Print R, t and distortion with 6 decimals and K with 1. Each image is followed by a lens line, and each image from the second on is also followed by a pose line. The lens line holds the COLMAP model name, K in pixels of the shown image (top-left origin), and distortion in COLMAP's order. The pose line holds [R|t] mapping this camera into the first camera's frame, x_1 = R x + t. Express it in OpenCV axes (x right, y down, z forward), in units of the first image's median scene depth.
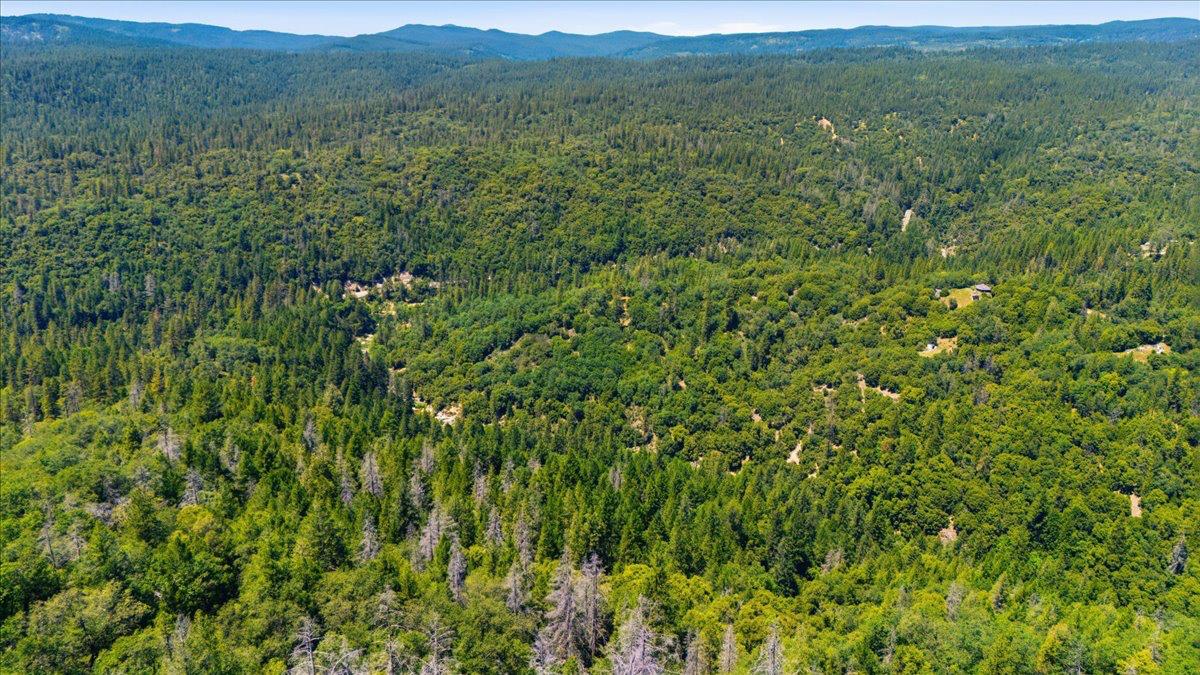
lens RADIAL K [[865.0, 0, 600.0], [0, 865.0, 337.5], [0, 0, 1]] dist [0.068264, -0.072719]
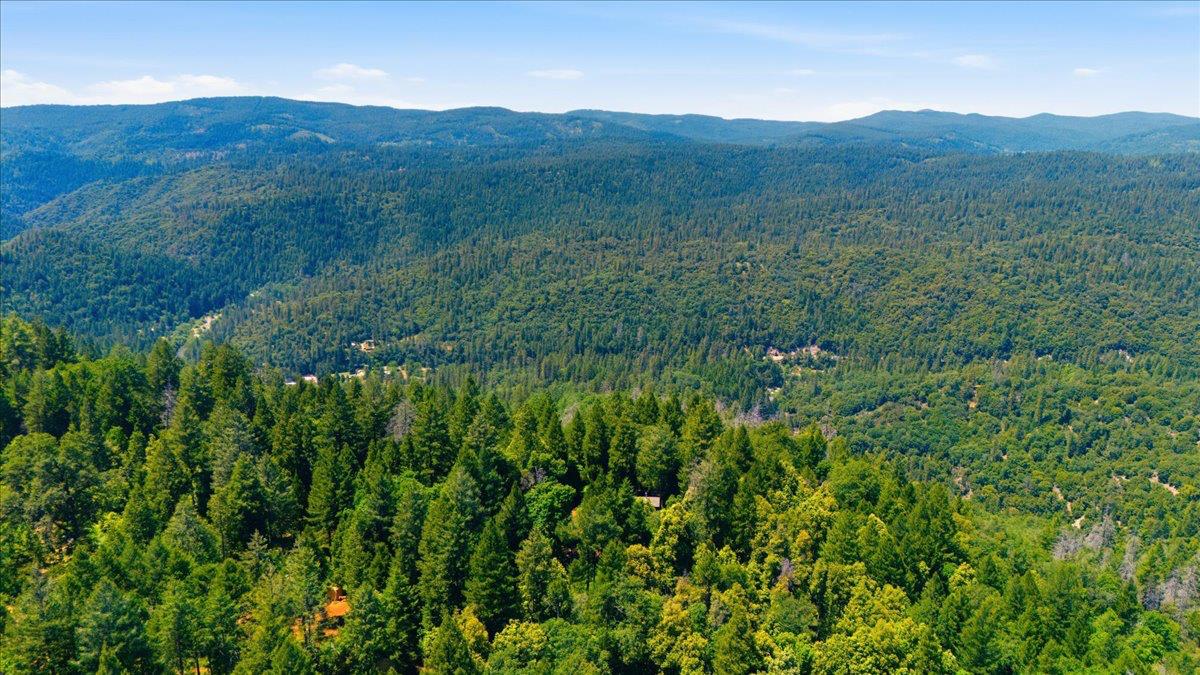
lens RADIAL K [[865.0, 0, 600.0], [0, 865.0, 337.5], [0, 0, 1]] dist [0.068264, -0.072719]
pose [[0.870702, 0.114677, -0.478255, 0.113937], [-0.154173, 0.987063, -0.044005, 0.018834], [0.467022, 0.112049, 0.877118, -0.280463]]
